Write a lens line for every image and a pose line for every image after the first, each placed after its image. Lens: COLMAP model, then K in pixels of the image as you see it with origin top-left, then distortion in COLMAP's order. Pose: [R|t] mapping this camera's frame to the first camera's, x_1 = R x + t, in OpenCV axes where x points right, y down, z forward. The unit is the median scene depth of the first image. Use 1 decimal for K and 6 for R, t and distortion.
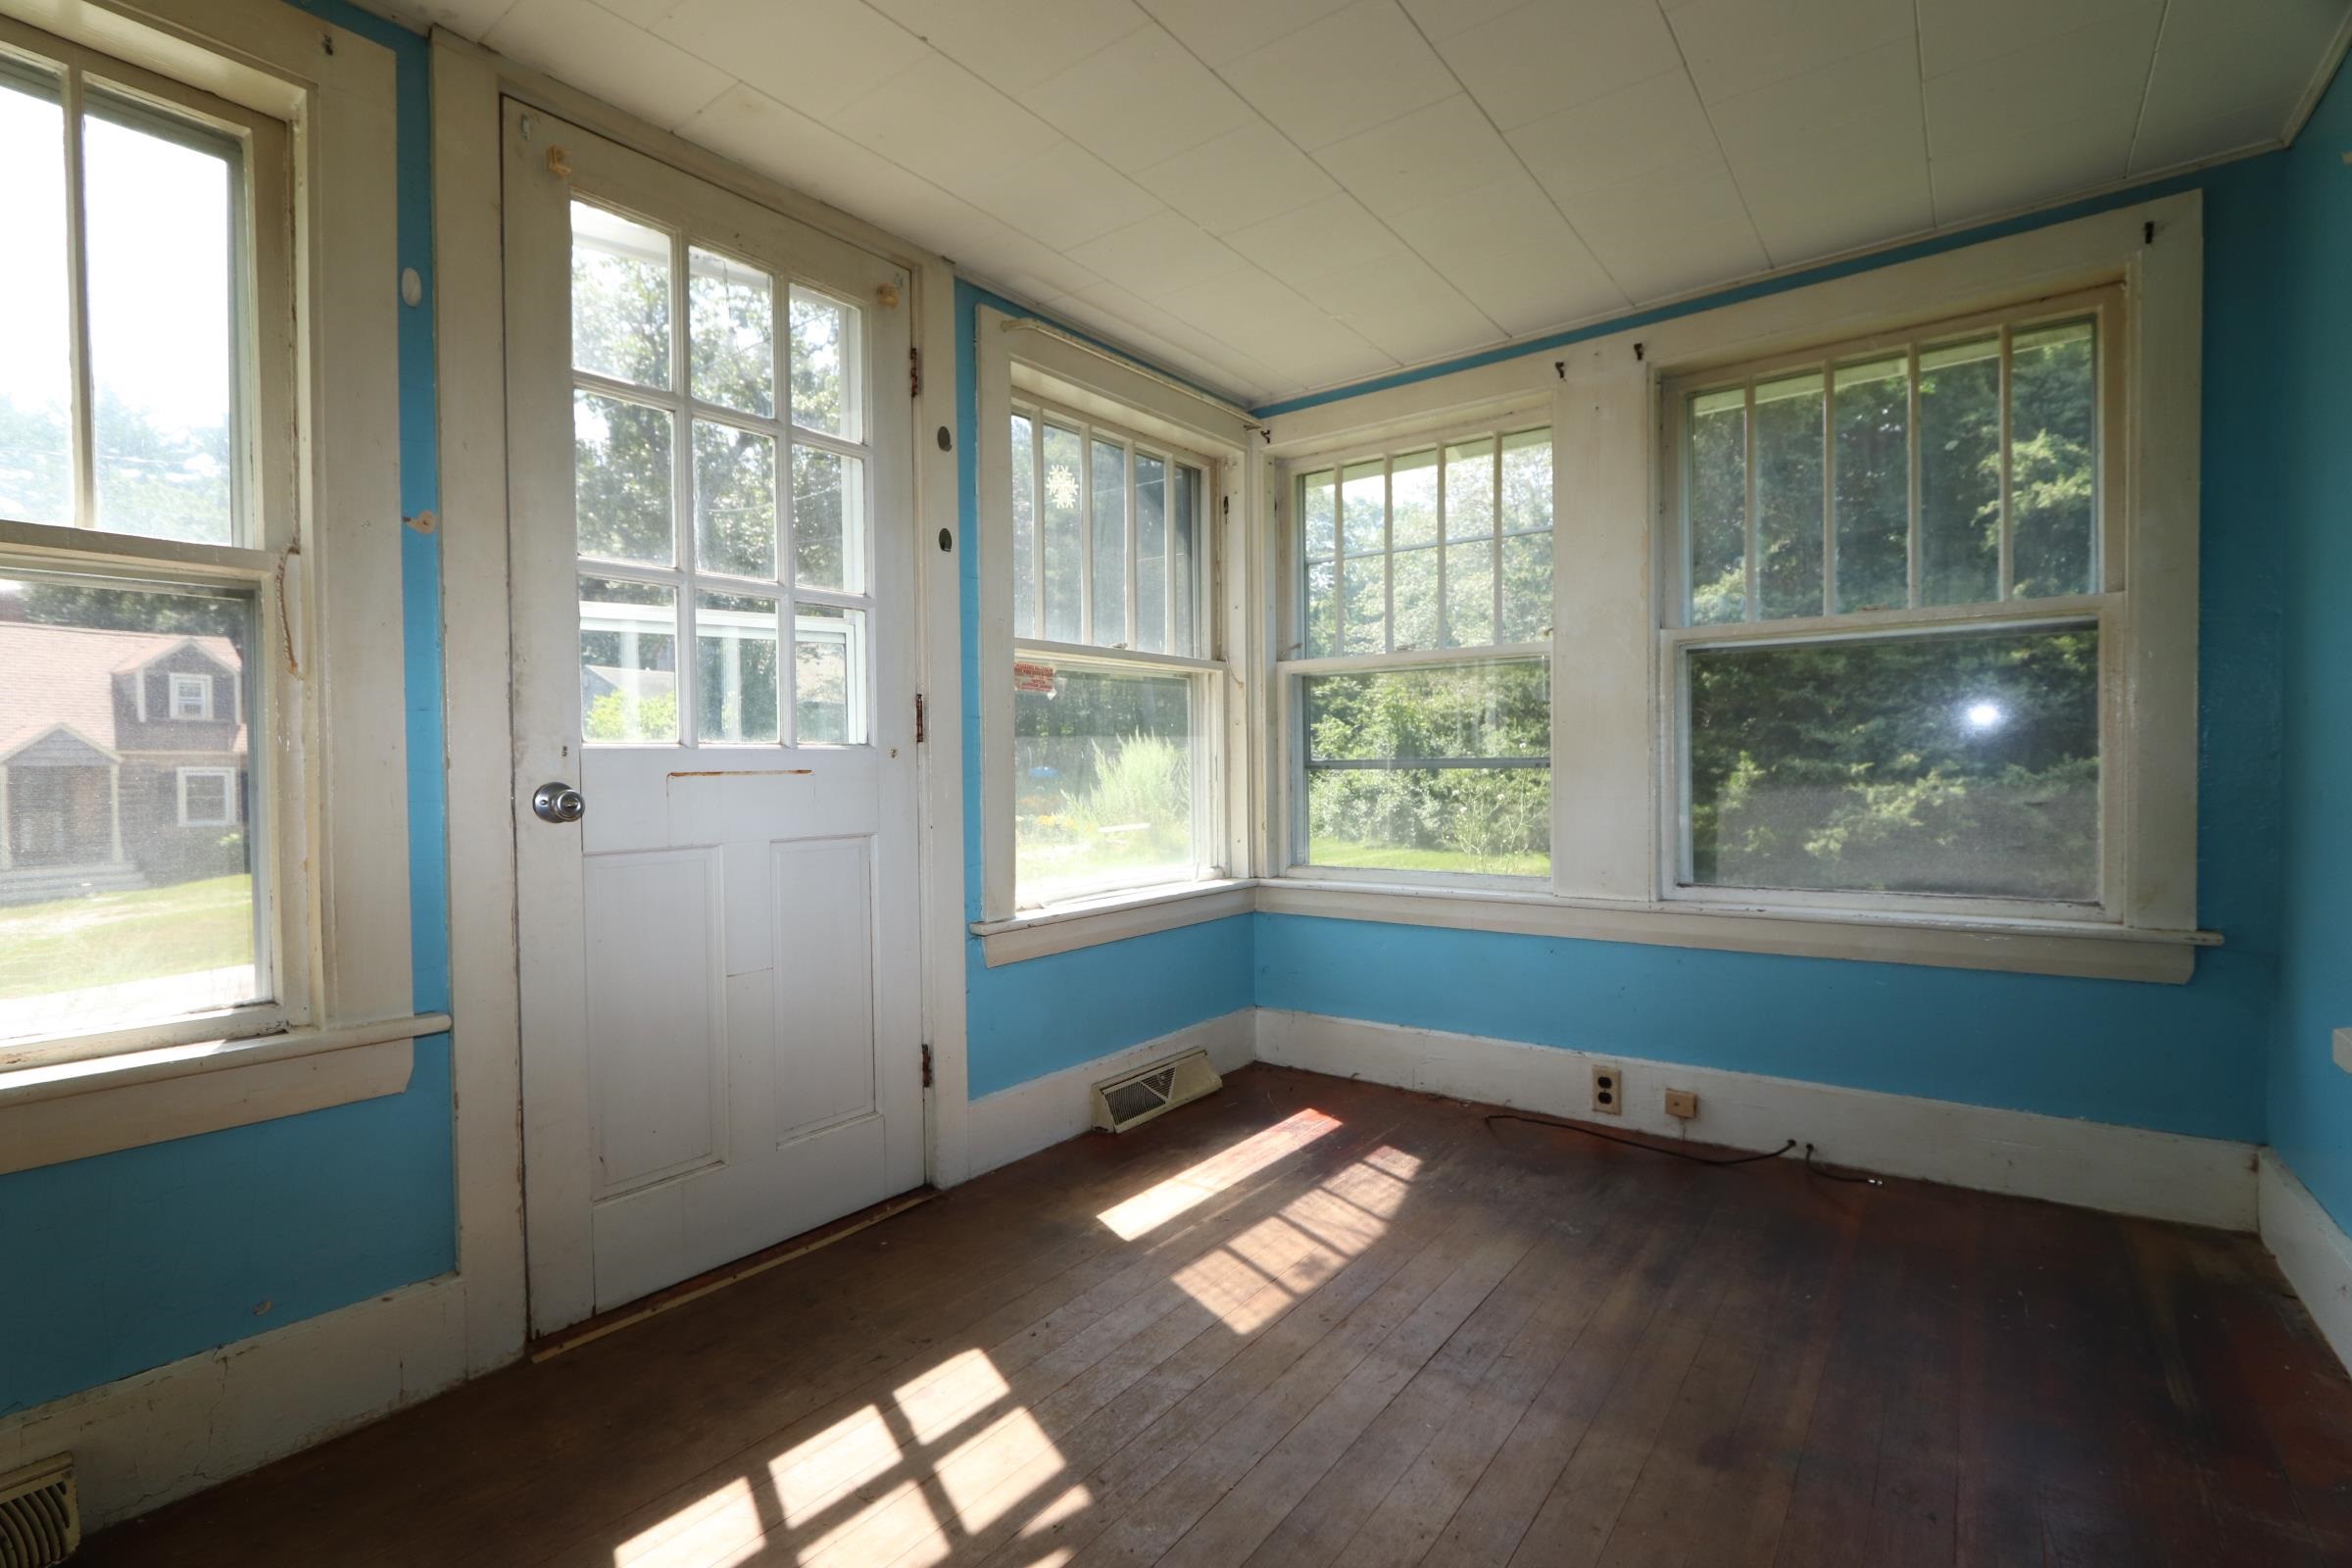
lens RADIAL K [[1074.5, 0, 1157.5], [0, 1074.5, 785.1], [0, 0, 1]] dist [-0.018728, 0.003388]
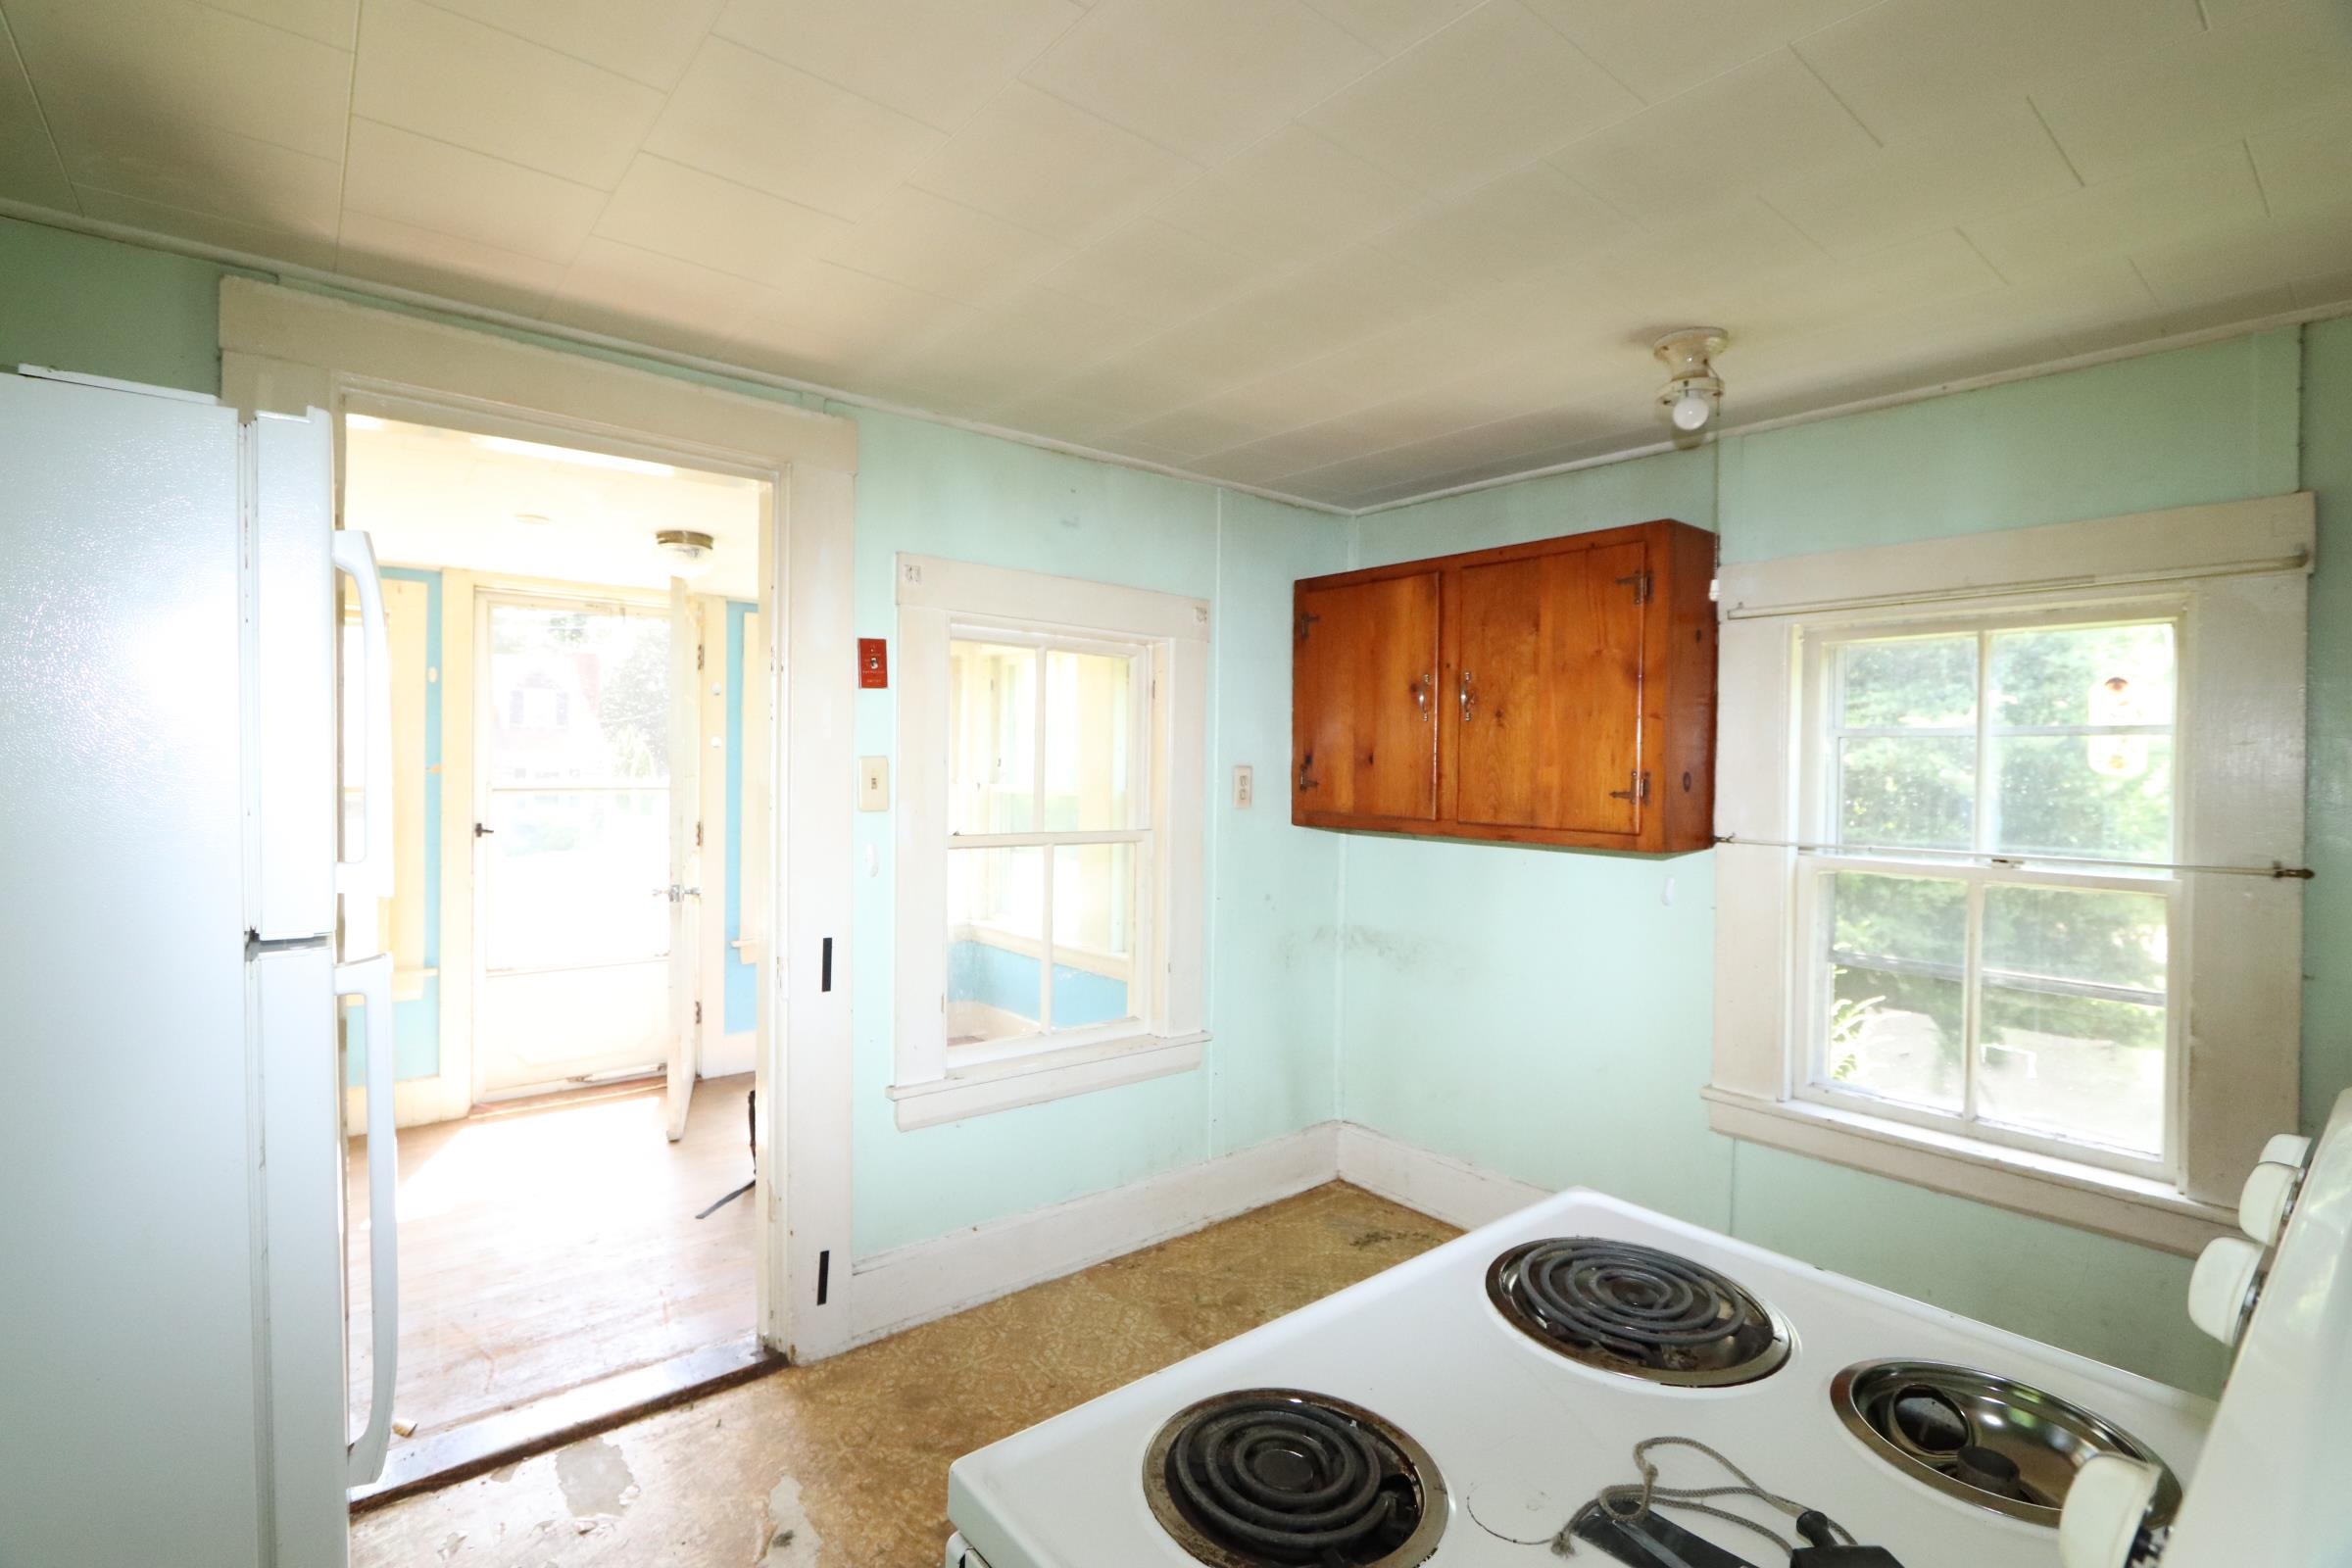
lens RADIAL K [[1074.5, 0, 1173.0], [0, 1074.5, 779.2], [0, 0, 1]] dist [-0.018728, 0.003388]
pose [[0.977570, 0.020610, -0.209601, 1.089199], [-0.023372, 0.999669, -0.010708, -0.171228], [0.209311, 0.015367, 0.977728, -0.767504]]
